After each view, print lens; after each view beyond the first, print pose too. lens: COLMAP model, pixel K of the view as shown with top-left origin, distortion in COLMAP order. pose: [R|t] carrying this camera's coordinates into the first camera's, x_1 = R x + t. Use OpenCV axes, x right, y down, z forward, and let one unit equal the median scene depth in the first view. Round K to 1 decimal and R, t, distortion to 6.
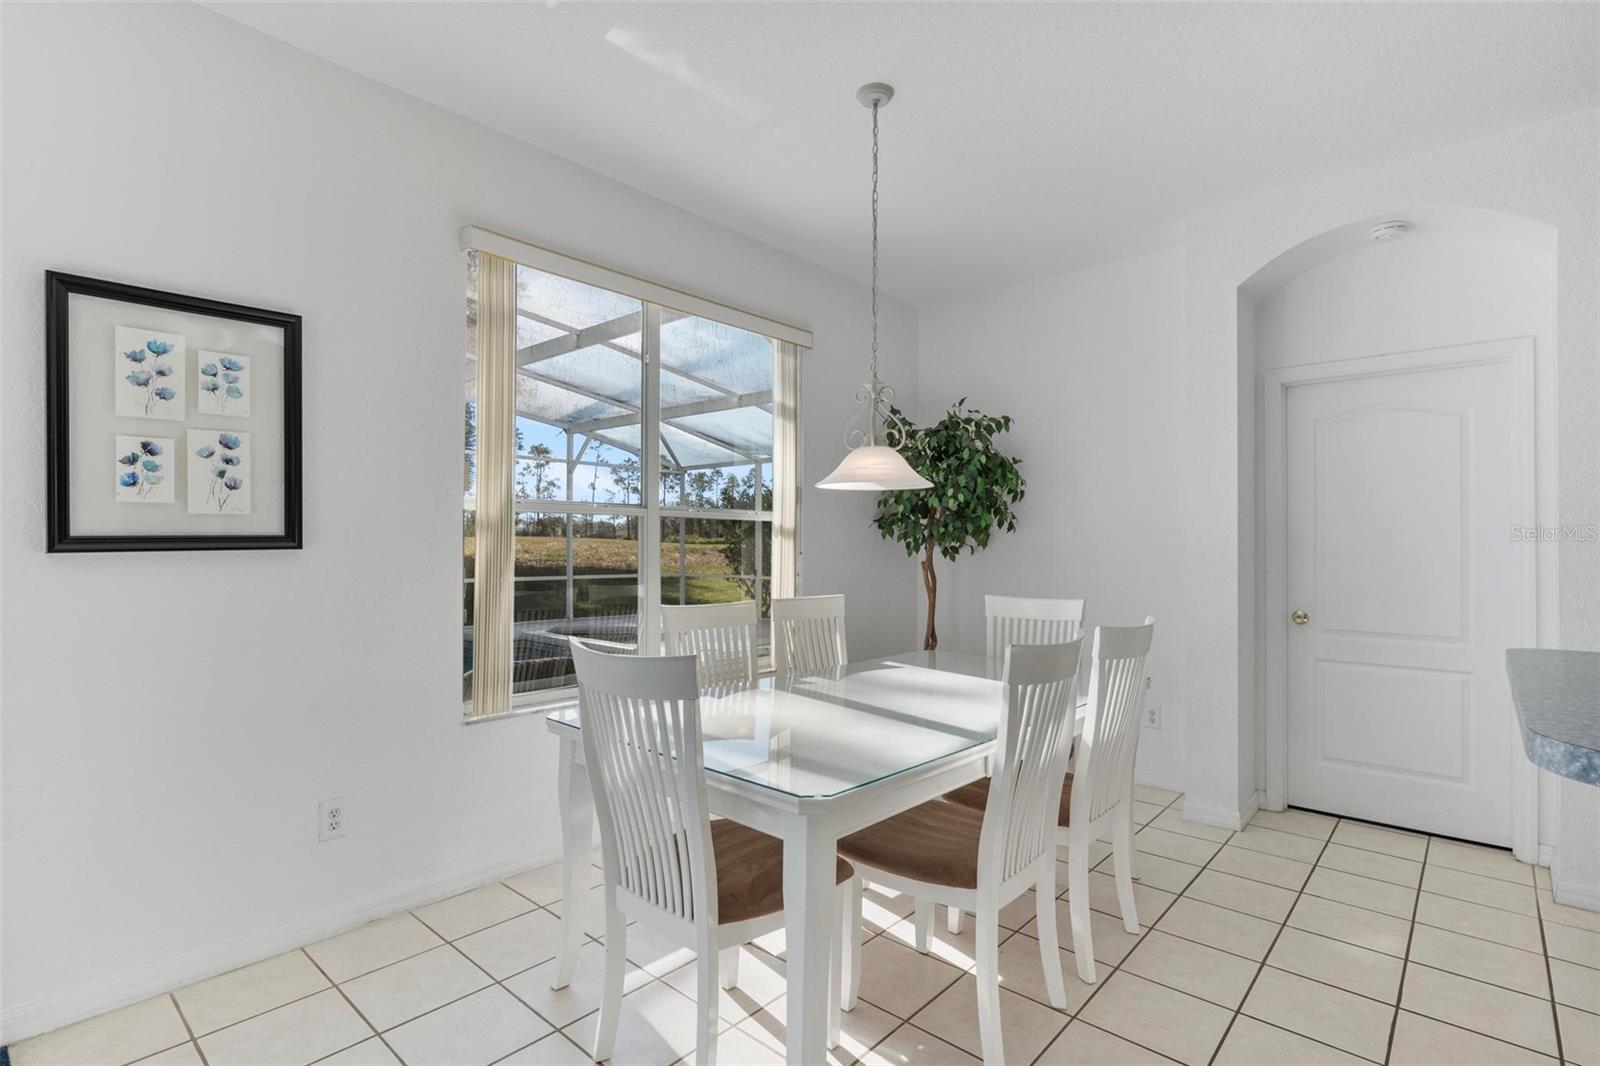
lens RADIAL K [[771.6, 0, 800.0], [0, 771.6, 533.0], [0, 0, 1]] dist [0.004916, 0.000614]
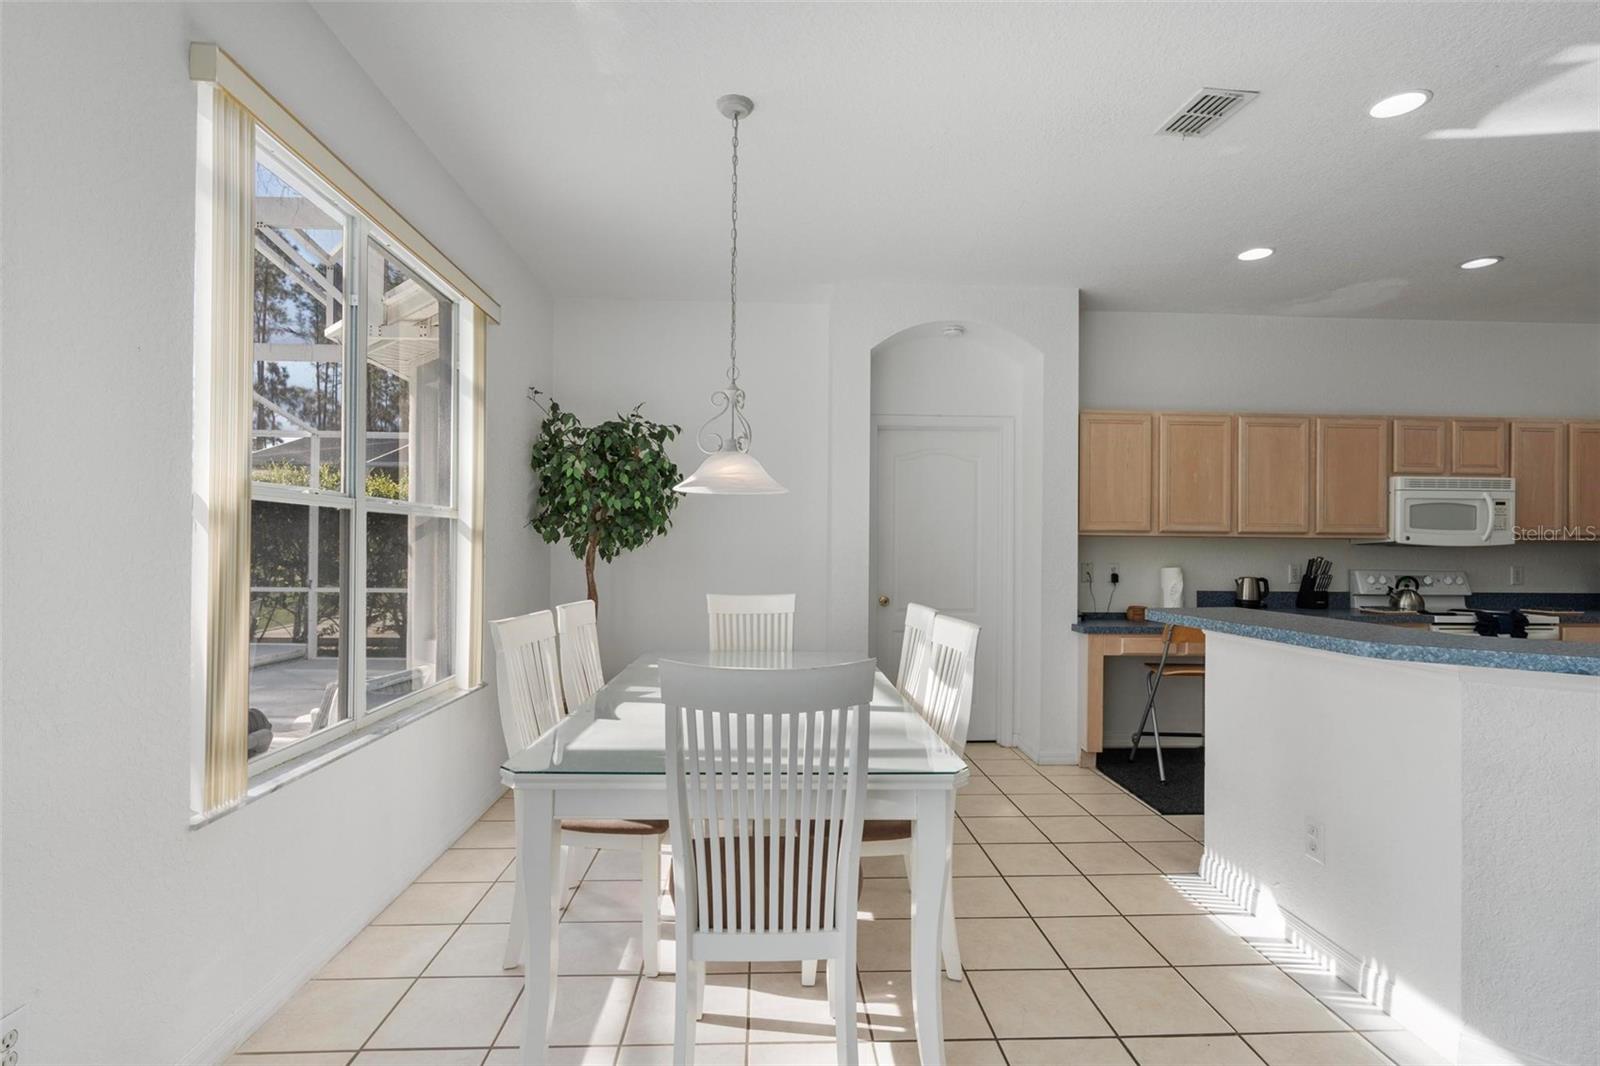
lens RADIAL K [[761.0, 0, 798.7], [0, 761.0, 544.8], [0, 0, 1]] dist [-0.001869, -0.000585]
pose [[0.716835, 0.003301, 0.697235, -0.411389], [-0.013574, 0.999865, 0.009221, 0.000352], [-0.697111, -0.016074, 0.716783, 0.164426]]
